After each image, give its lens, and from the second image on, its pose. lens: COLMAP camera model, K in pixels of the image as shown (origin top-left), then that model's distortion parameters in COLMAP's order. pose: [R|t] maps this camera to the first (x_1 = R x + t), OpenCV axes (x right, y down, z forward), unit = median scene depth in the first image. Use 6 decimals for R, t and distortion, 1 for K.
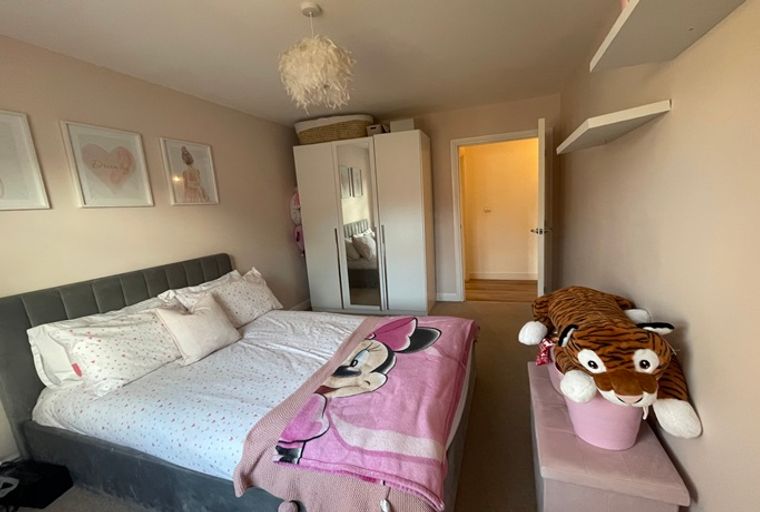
lens RADIAL K [[332.5, 0, 382.6], [0, 332.5, 258.3], [0, 0, 1]] dist [-0.000689, -0.000022]
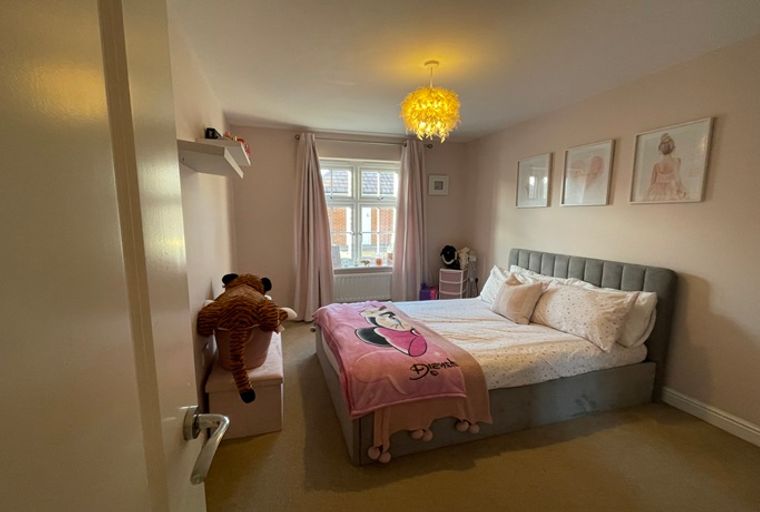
lens RADIAL K [[332.5, 0, 378.9], [0, 332.5, 259.5], [0, 0, 1]] dist [-0.000689, -0.000022]
pose [[-0.790046, 0.142704, -0.596207, 0.652682], [-0.049558, 0.954480, 0.294128, -0.304933], [0.611041, 0.261922, -0.747011, 1.588980]]
